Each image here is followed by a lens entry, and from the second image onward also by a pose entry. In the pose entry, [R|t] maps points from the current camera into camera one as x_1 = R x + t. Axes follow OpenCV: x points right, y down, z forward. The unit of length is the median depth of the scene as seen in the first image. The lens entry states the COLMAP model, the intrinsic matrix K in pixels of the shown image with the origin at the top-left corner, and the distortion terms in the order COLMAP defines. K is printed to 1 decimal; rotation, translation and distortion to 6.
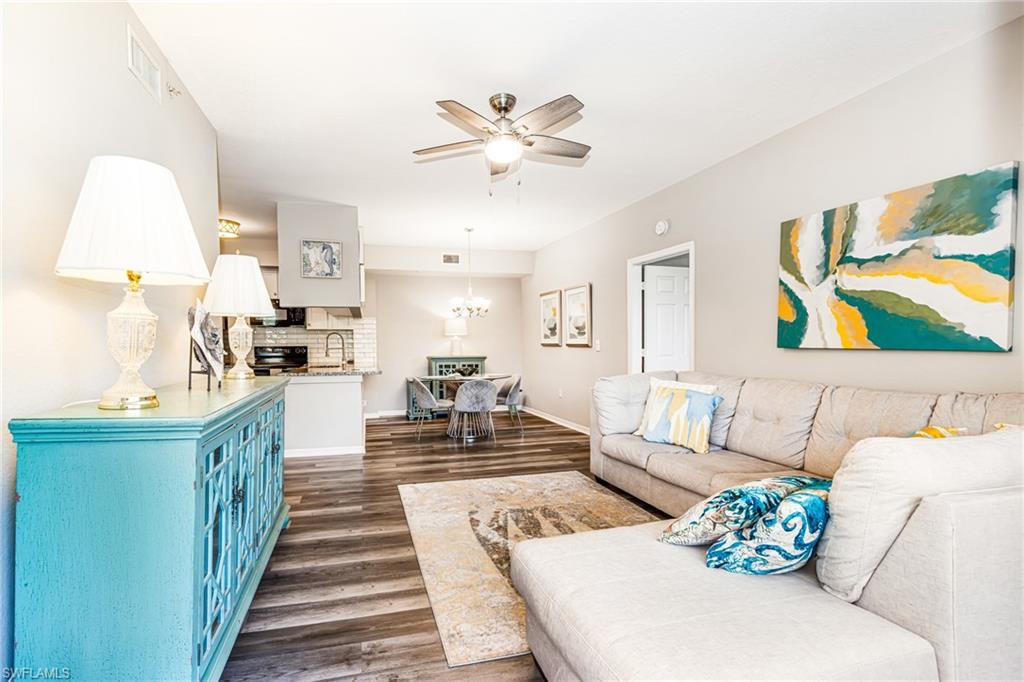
lens RADIAL K [[478.5, 0, 482.7], [0, 478.5, 355.3], [0, 0, 1]] dist [0.000866, 0.000615]
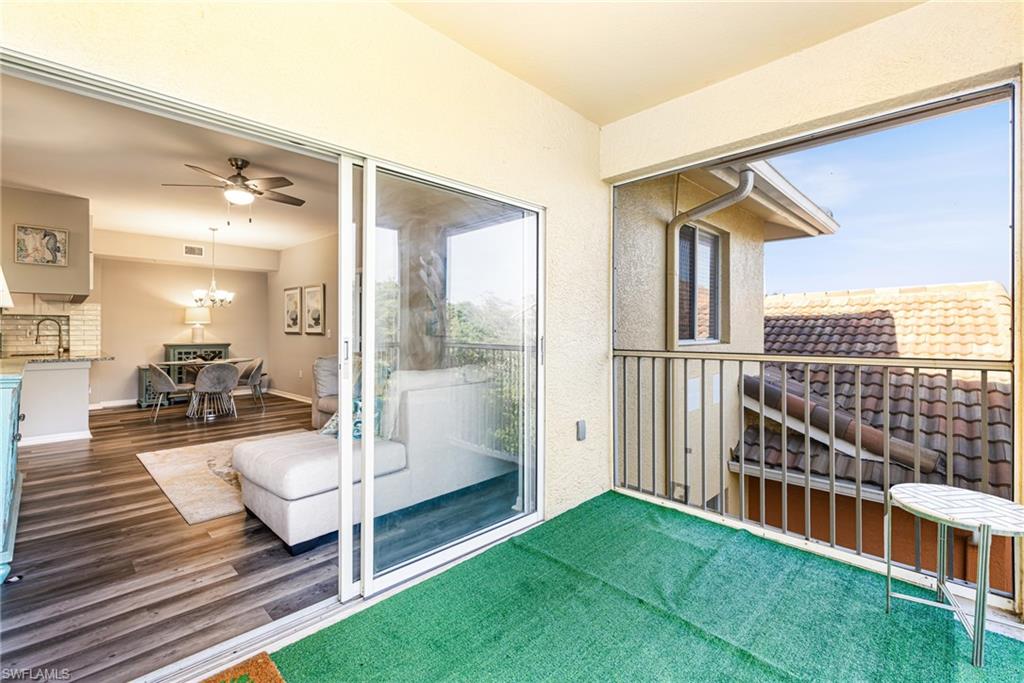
lens RADIAL K [[465.1, 0, 486.4], [0, 465.1, 326.3], [0, 0, 1]] dist [-0.006005, 0.003038]
pose [[0.877222, 0.013293, 0.479901, 0.020865], [0.004684, 0.999332, -0.036244, 0.008448], [-0.480062, 0.034041, 0.876574, -0.373715]]
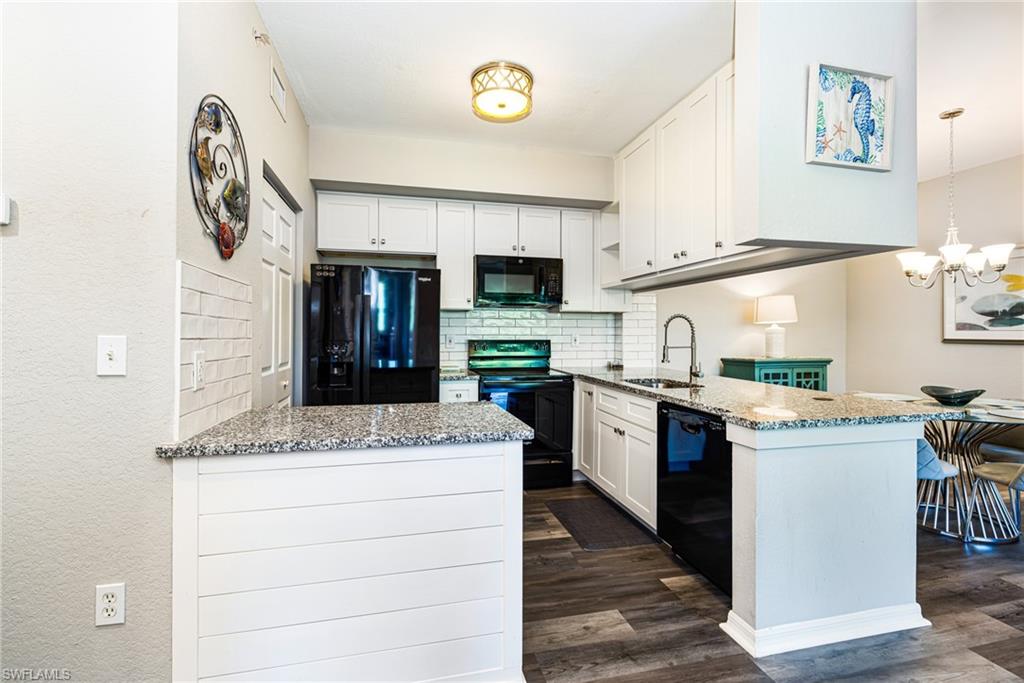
lens RADIAL K [[465.1, 0, 512.9], [0, 465.1, 342.1], [0, 0, 1]] dist [-0.006005, 0.003038]
pose [[0.999693, 0.011699, -0.021862, -0.765982], [-0.012012, 0.999826, -0.014241, -0.012569], [0.021691, 0.014499, 0.999660, 0.786958]]
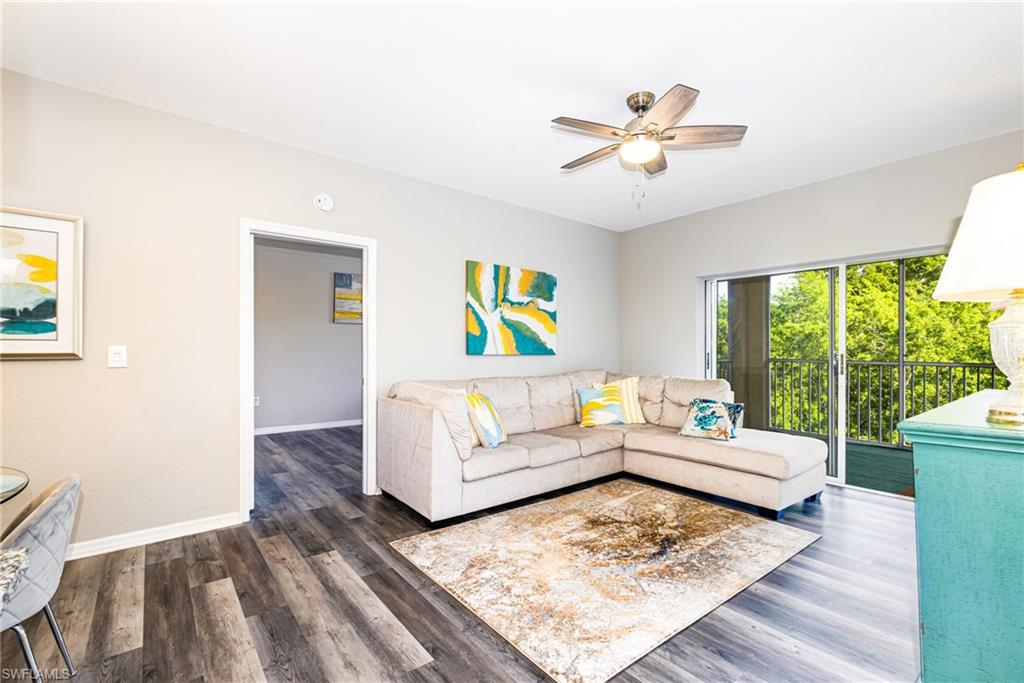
lens RADIAL K [[465.1, 0, 503.9], [0, 465.1, 351.2], [0, 0, 1]] dist [-0.006005, 0.003038]
pose [[-0.385366, 0.007228, 0.922735, -0.522420], [0.029276, 0.999562, 0.004397, -0.024393], [-0.922299, 0.028708, -0.385409, 1.222328]]
